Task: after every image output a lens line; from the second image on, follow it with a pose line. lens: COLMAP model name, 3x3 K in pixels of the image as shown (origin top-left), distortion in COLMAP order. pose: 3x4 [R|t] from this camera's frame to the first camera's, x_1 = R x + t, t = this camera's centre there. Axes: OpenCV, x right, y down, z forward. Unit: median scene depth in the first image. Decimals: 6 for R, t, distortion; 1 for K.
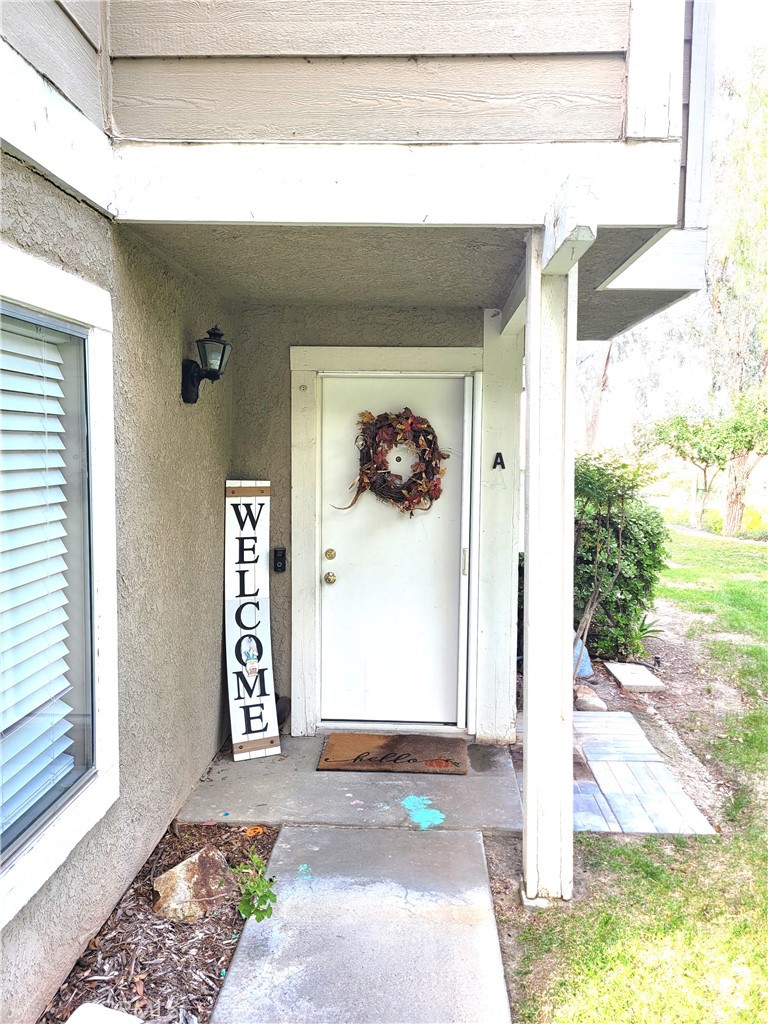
lens RADIAL K [[774.7, 0, 387.5], [0, 774.7, 510.7], [0, 0, 1]] dist [0.052397, -0.040718]
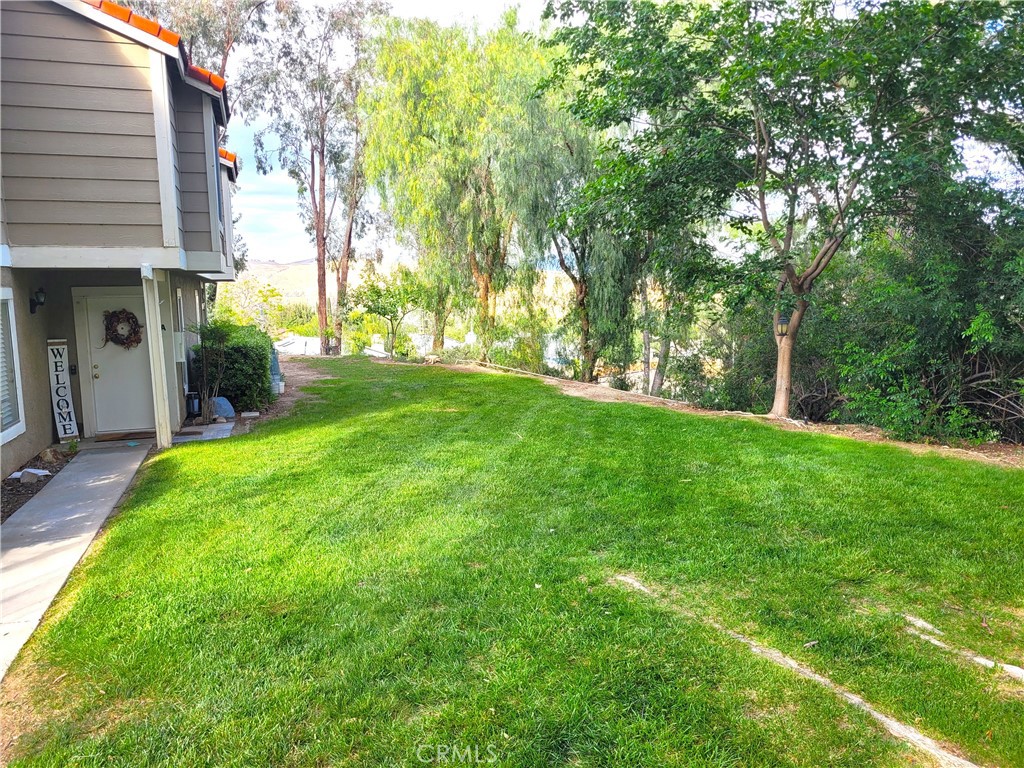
lens RADIAL K [[774.7, 0, 505.5], [0, 774.7, 383.6], [0, 0, 1]] dist [0.052397, -0.040718]
pose [[0.932017, -0.072467, 0.355096, 0.274778], [0.062227, 0.997252, 0.040191, 0.095610], [-0.357033, -0.015362, 0.933966, -1.976154]]
